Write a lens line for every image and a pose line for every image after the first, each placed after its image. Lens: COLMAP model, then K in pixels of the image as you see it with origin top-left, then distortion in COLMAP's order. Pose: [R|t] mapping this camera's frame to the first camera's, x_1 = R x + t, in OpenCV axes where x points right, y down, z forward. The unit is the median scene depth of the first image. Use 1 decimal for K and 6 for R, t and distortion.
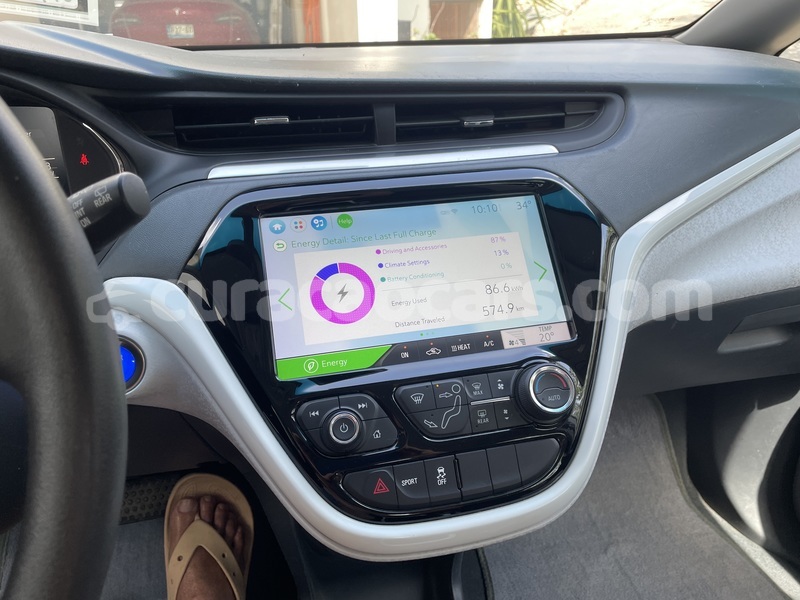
lens RADIAL K [[607.7, 0, 400.0], [0, 607.7, 300.0], [0, 0, 1]] dist [0.002345, -0.004941]
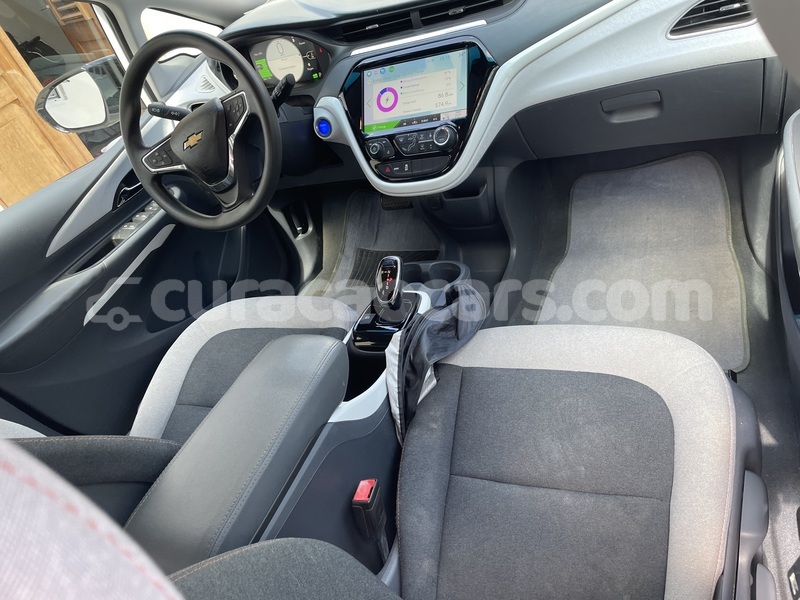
lens RADIAL K [[607.7, 0, 400.0], [0, 607.7, 300.0], [0, 0, 1]] dist [0.002345, -0.004941]
pose [[0.775387, 0.168609, -0.608560, 1.695168], [0.048412, 0.944988, 0.323503, -0.039900], [0.629627, -0.280302, 0.724569, -1.123311]]
